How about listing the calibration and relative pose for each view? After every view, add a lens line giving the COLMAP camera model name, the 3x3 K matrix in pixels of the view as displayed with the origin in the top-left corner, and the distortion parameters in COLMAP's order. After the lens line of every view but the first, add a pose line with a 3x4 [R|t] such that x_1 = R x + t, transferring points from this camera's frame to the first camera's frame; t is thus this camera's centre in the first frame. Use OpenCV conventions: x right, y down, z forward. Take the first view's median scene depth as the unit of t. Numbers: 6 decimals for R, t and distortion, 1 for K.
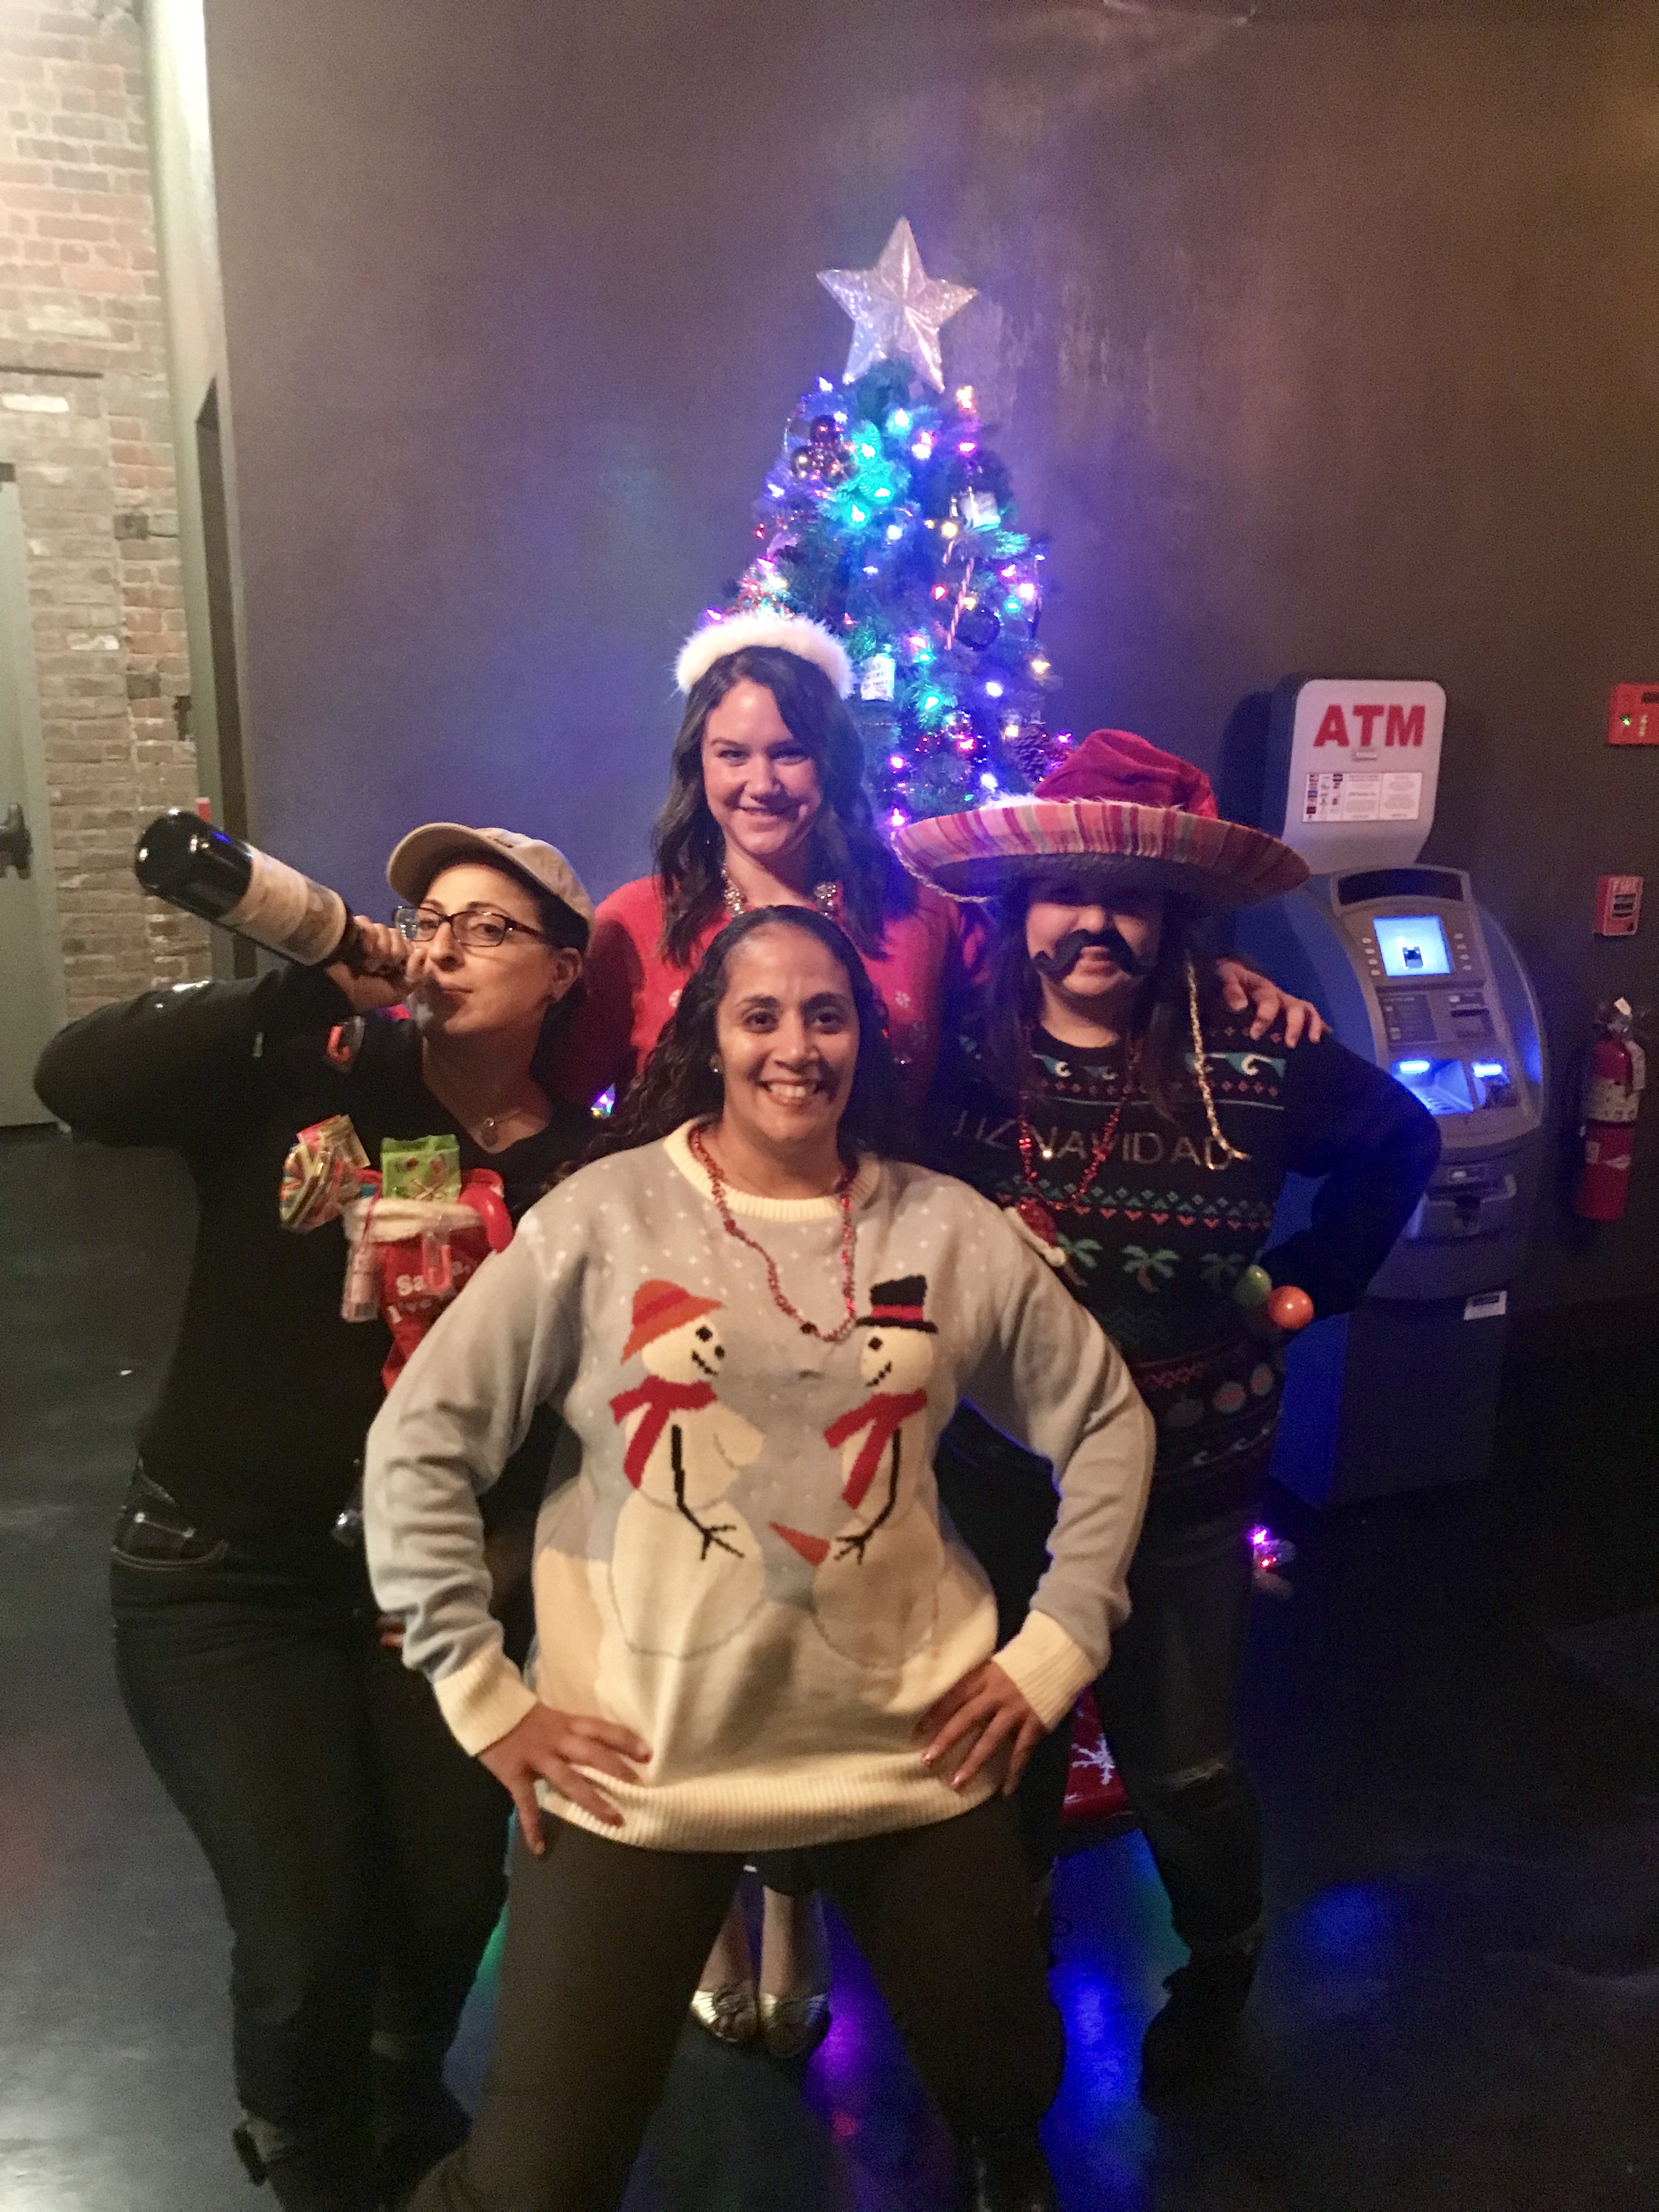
lens RADIAL K [[1777.0, 0, 820.8], [0, 1777.0, 1095.7], [0, 0, 1]] dist [0.017829, -0.000349]
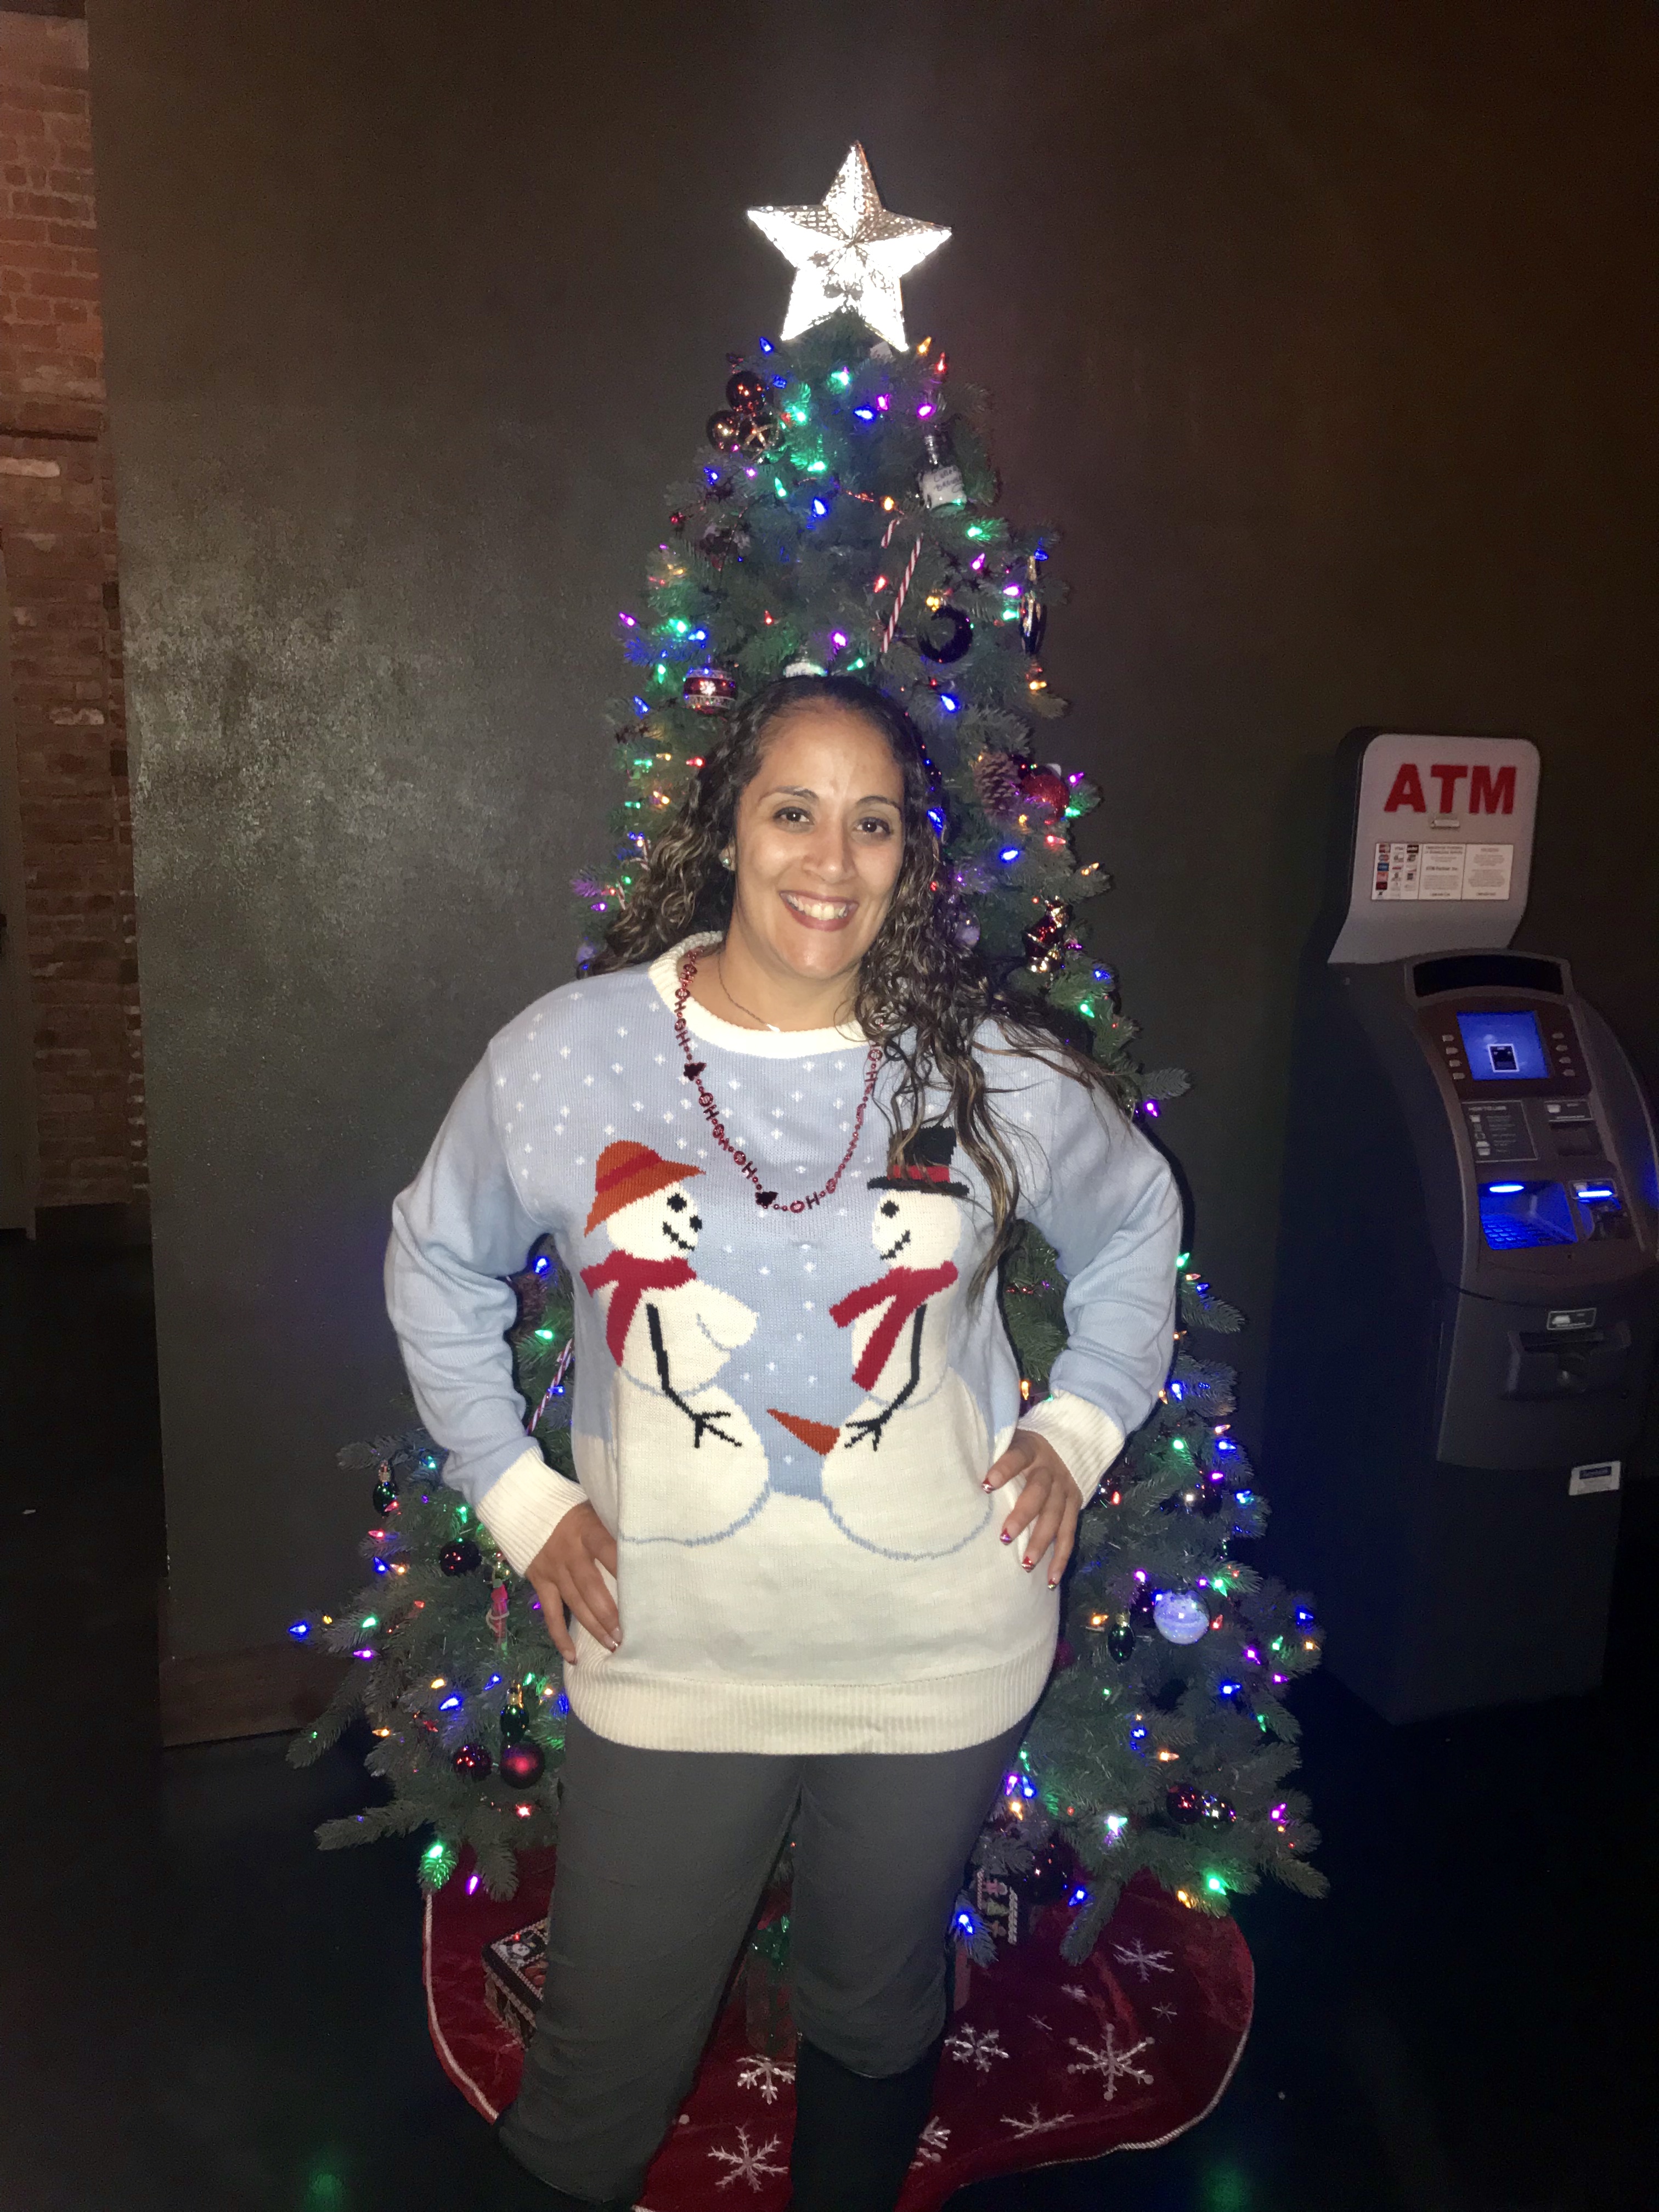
lens RADIAL K [[1821.8, 0, 824.0], [0, 1821.8, 1098.2], [0, 0, 1]] dist [-0.005341, 0.015999]
pose [[0.999122, 0.015213, -0.039039, 0.044382], [-0.017709, 0.997766, -0.064419, 0.001853], [0.037972, 0.065054, 0.997159, 0.127890]]
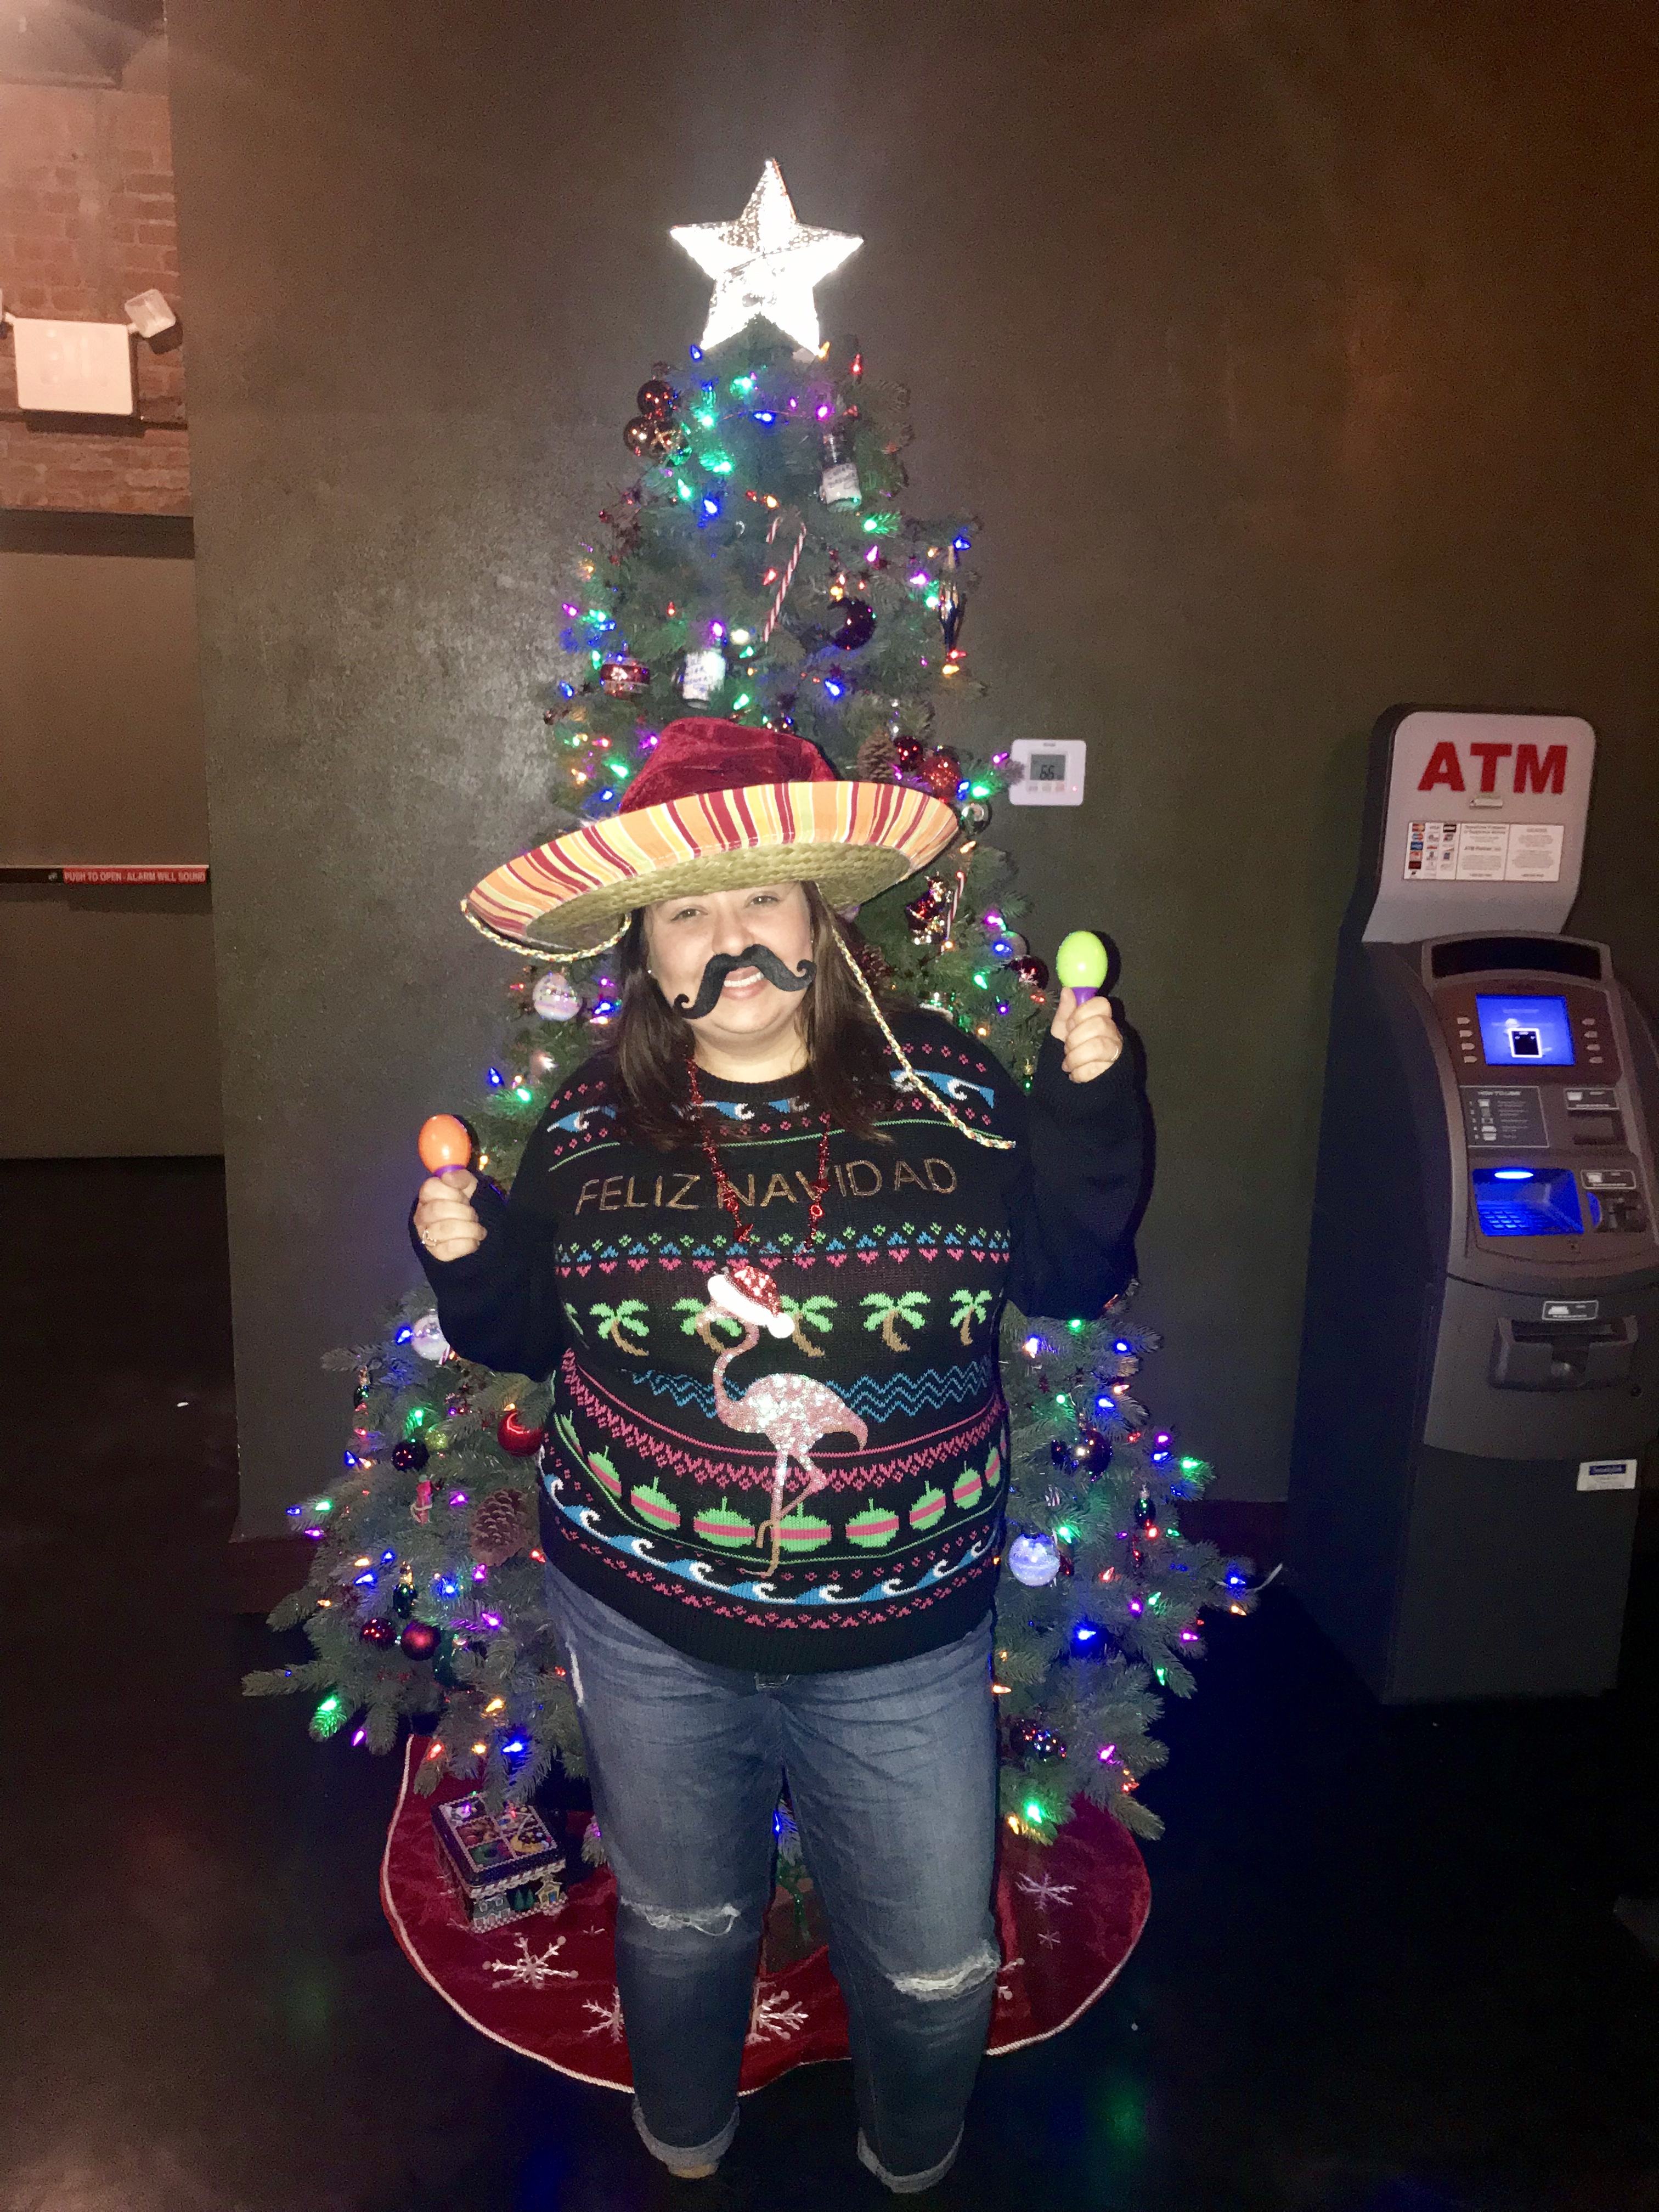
lens RADIAL K [[1821.8, 0, 824.0], [0, 1821.8, 1098.2], [0, 0, 1]] dist [-0.005341, 0.015999]
pose [[0.975253, 0.056416, -0.213775, 0.193198], [-0.065566, 0.997201, -0.035948, -0.000695], [0.211148, 0.049075, 0.976221, 0.103190]]
